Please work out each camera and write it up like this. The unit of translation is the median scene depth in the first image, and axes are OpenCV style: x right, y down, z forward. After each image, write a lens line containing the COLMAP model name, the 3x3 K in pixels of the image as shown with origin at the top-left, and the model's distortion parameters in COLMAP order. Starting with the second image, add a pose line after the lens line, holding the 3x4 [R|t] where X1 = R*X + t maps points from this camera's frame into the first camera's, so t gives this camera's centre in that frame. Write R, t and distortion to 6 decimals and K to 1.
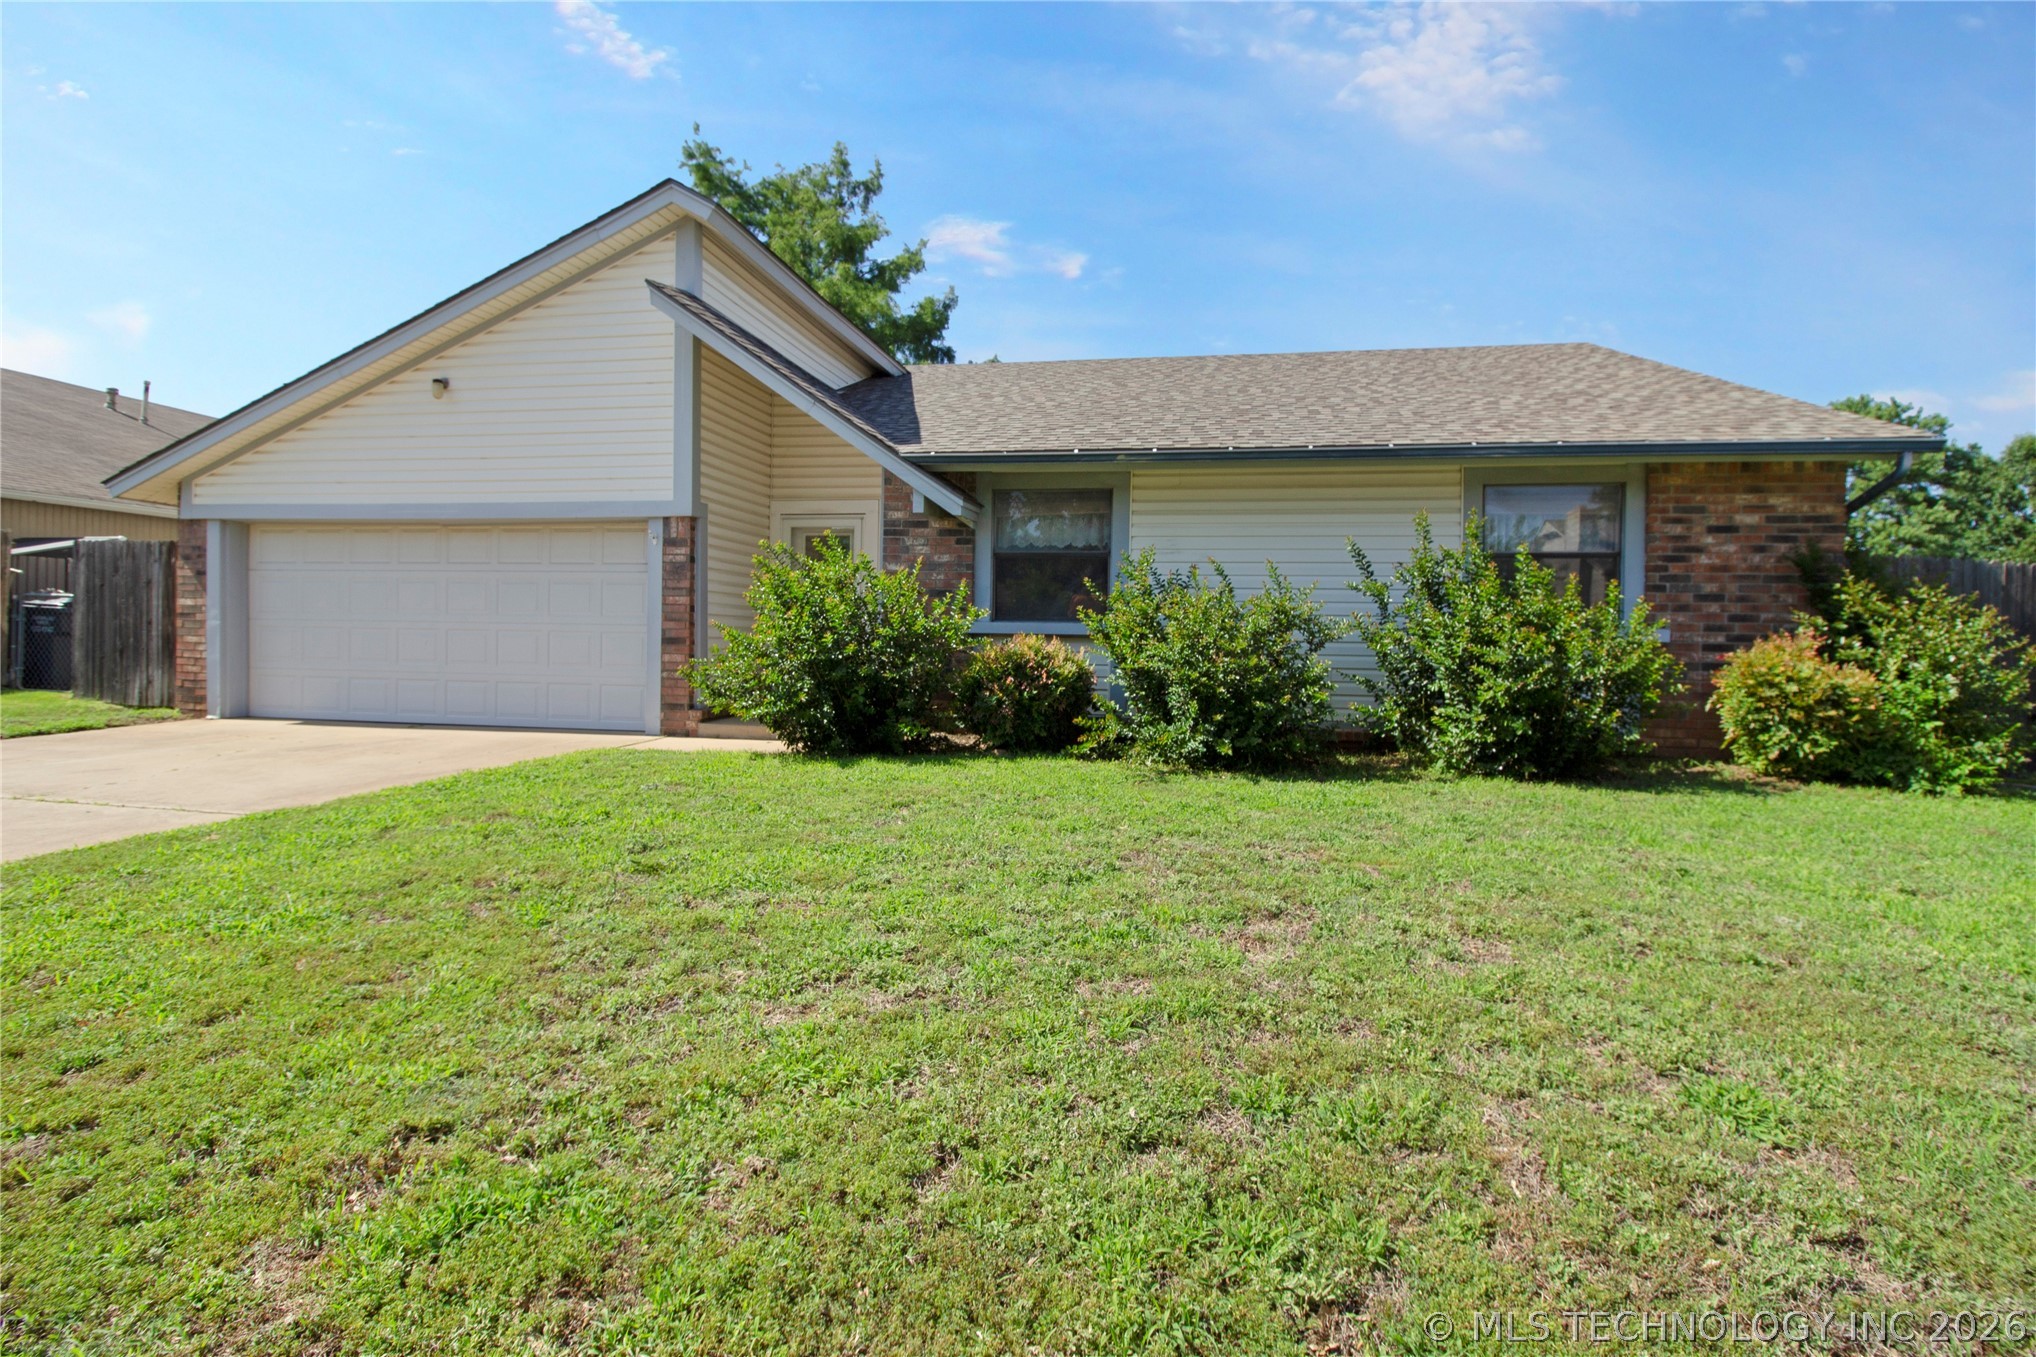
lens RADIAL K [[954.1, 0, 1018.0], [0, 954.1, 643.6], [0, 0, 1]] dist [-0.002058, -0.023617]
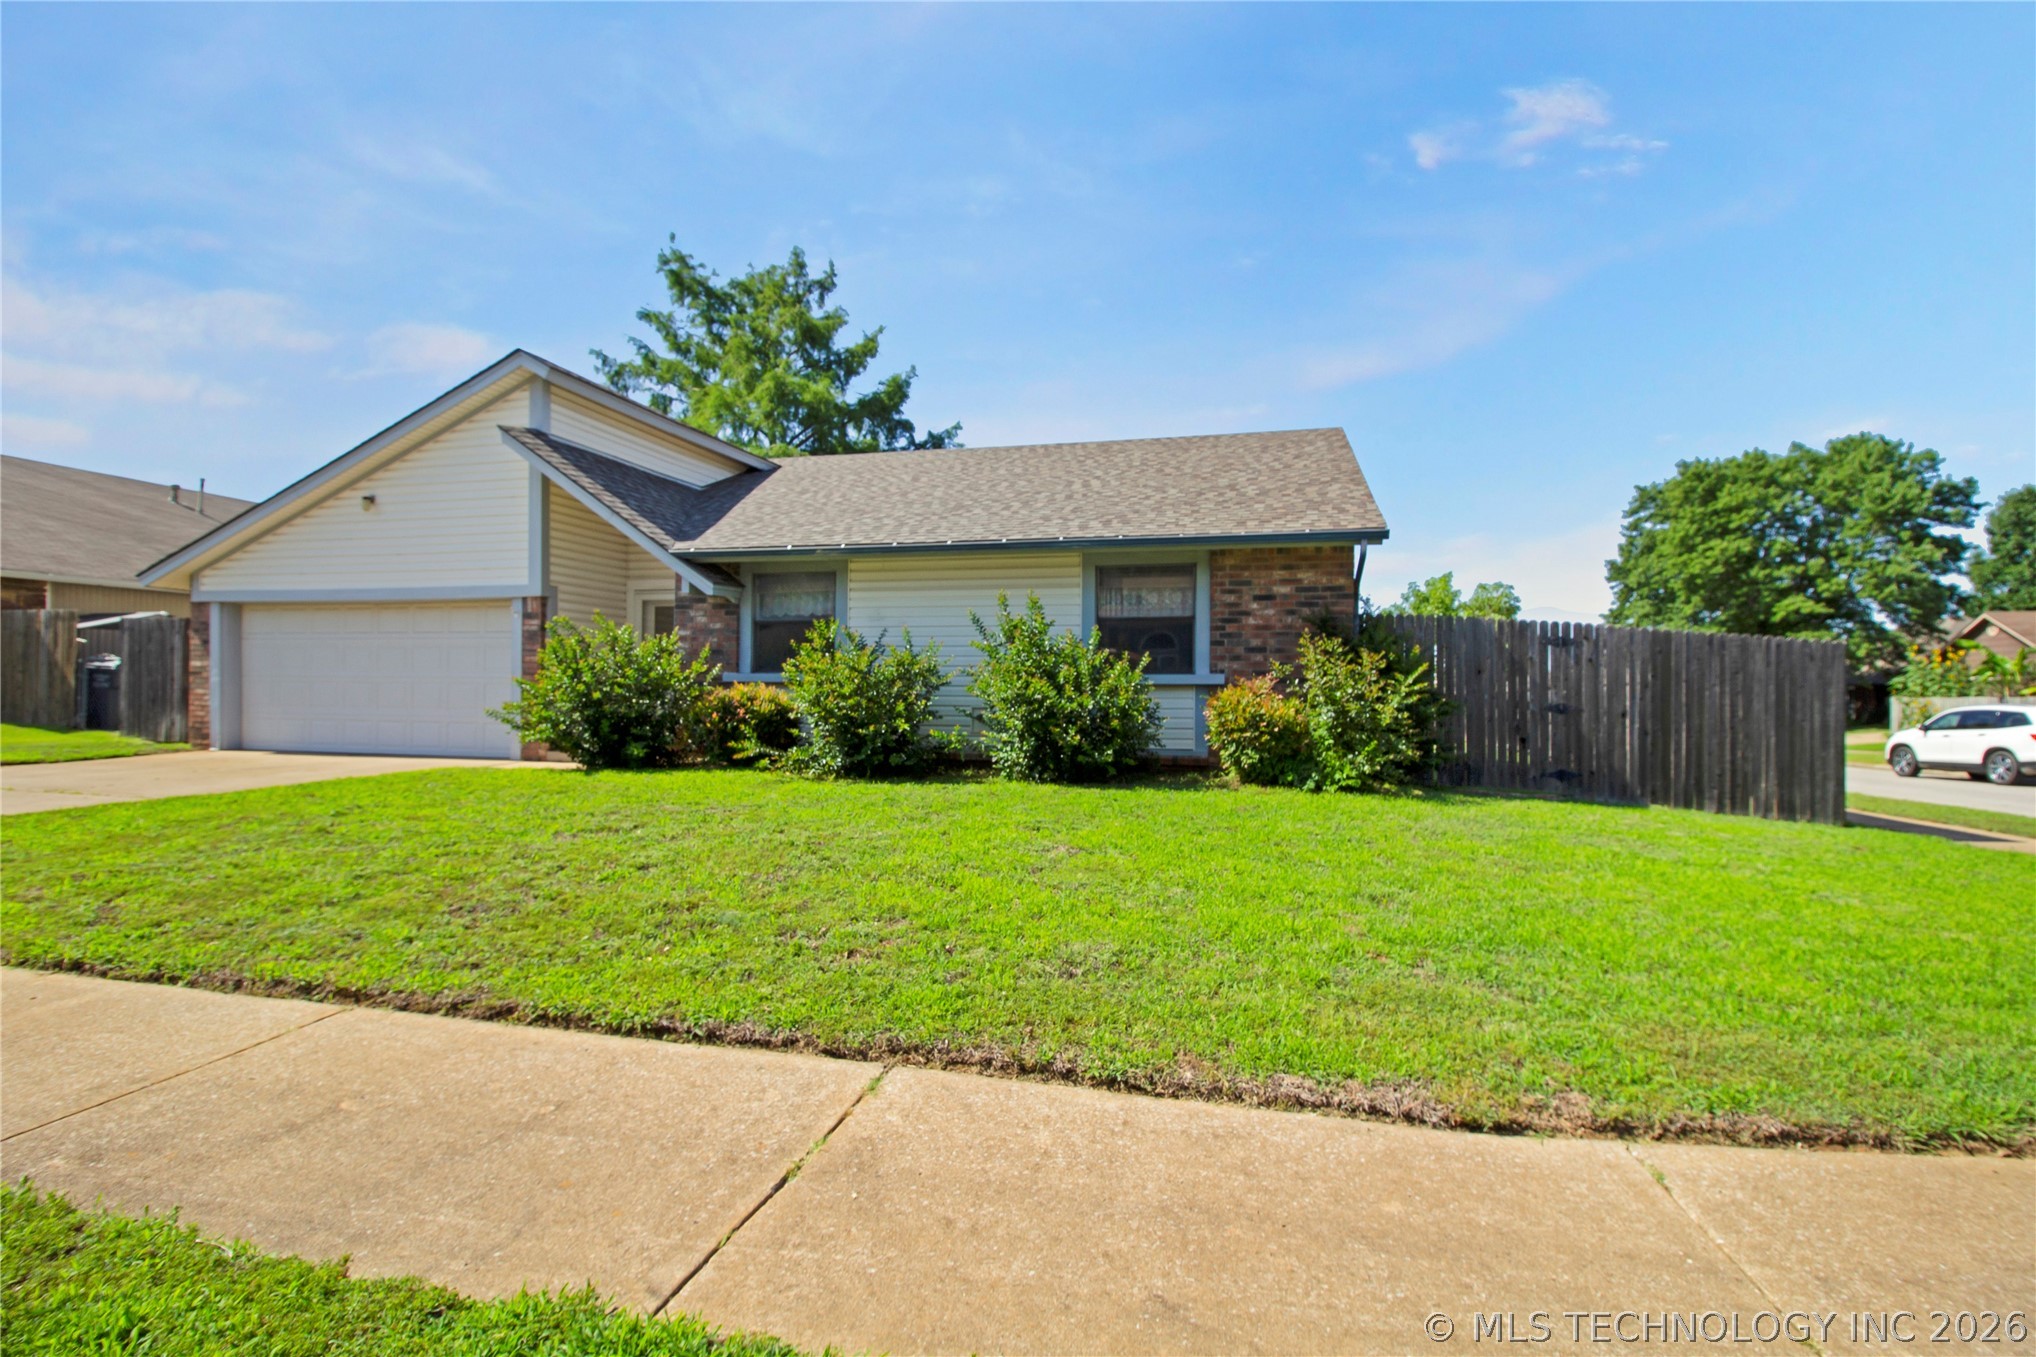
lens RADIAL K [[1119.7, 0, 1216.8], [0, 1119.7, 676.0], [0, 0, 1]] dist [0.025548, -0.041457]
pose [[0.997572, -0.009198, -0.069027, 0.693420], [0.008007, 0.999815, -0.017515, 0.013184], [0.069176, 0.016920, 0.997461, -0.492966]]
